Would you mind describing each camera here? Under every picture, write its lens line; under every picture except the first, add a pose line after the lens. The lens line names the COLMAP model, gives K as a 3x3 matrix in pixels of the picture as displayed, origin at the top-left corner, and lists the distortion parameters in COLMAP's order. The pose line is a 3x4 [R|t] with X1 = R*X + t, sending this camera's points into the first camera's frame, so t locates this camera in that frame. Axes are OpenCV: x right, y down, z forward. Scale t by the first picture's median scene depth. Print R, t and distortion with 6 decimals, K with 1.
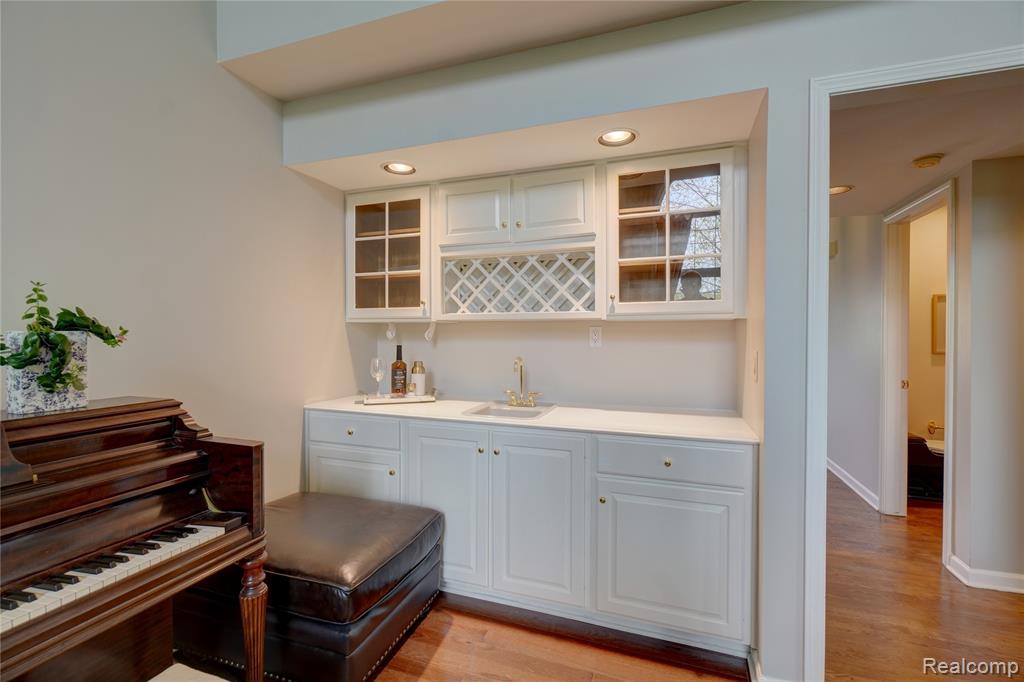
lens RADIAL K [[443.4, 0, 507.4], [0, 443.4, 340.4], [0, 0, 1]] dist [-0.000483, 0.000217]
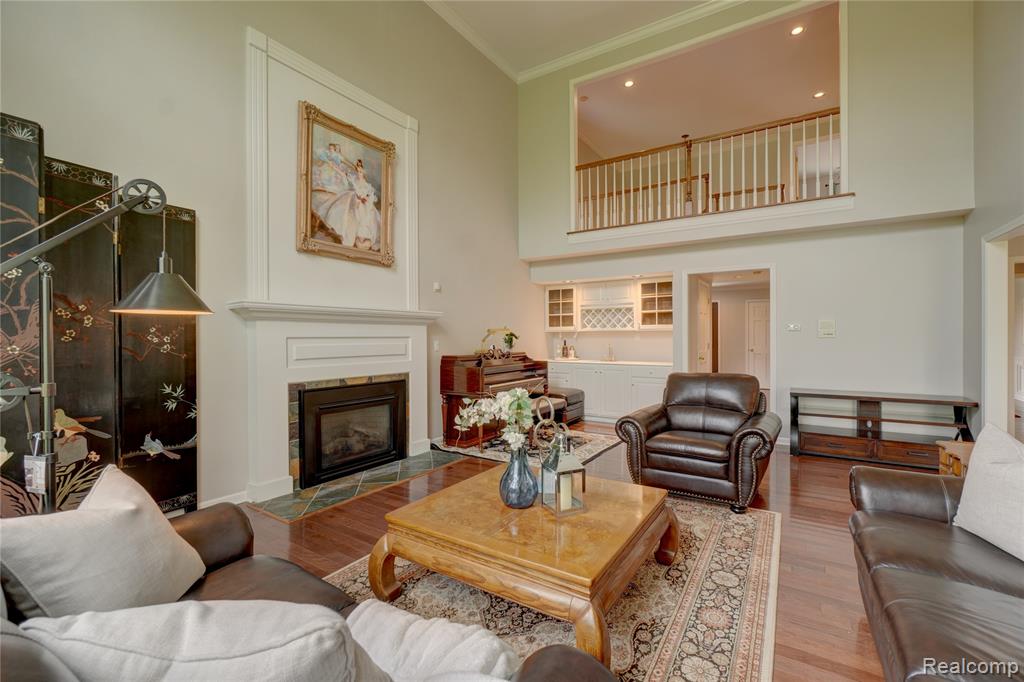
lens RADIAL K [[443.4, 0, 507.2], [0, 443.4, 340.4], [0, 0, 1]] dist [-0.000483, 0.000217]
pose [[0.969264, -0.005177, -0.245968, 0.091702], [0.005353, 0.999986, 0.000048, 0.011477], [0.245964, -0.001364, 0.969278, -1.861877]]
